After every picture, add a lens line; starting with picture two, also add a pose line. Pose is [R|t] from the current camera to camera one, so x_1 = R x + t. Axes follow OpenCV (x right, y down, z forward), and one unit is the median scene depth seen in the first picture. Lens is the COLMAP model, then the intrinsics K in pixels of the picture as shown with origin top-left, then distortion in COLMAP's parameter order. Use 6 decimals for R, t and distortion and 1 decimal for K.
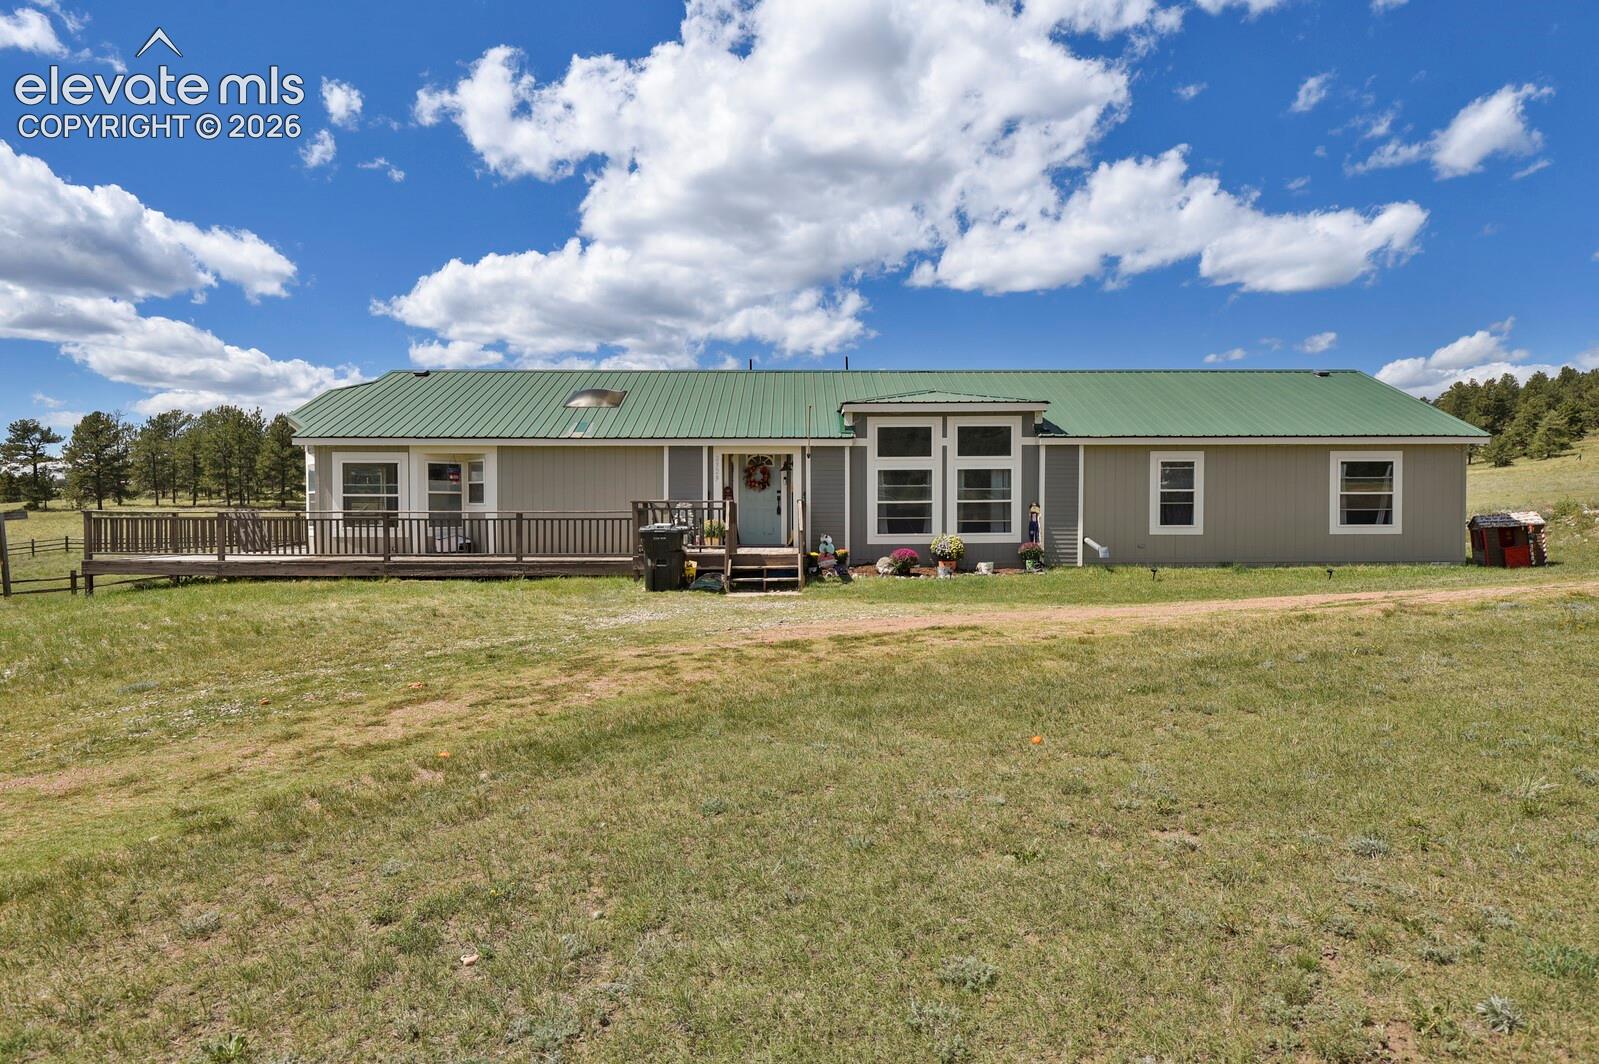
lens RADIAL K [[922.6, 0, 812.5], [0, 922.6, 514.0], [0, 0, 1]] dist [-0.002701, -0.006690]
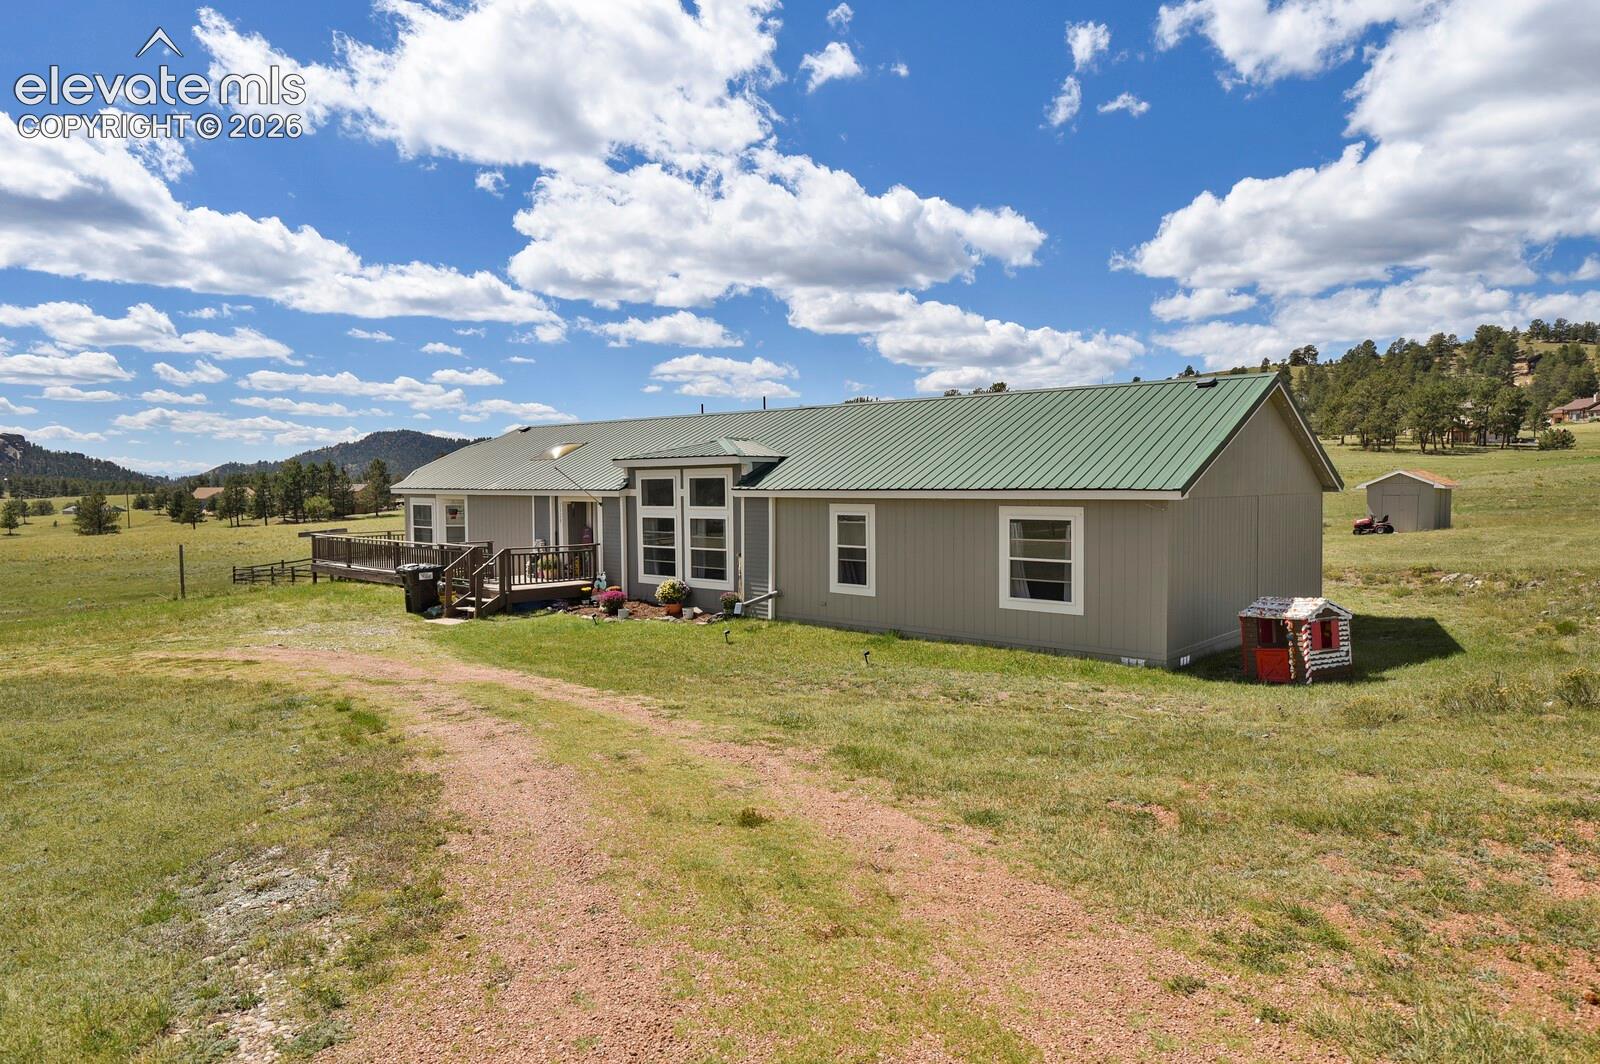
lens RADIAL K [[1009.4, 0, 808.6], [0, 1009.4, 537.5], [0, 0, 1]] dist [0.002280, 0.008162]
pose [[0.735206, 0.035868, -0.676894, 0.196224], [0.003036, 0.998415, 0.056203, -0.017171], [0.677837, -0.043376, 0.733931, 0.043961]]
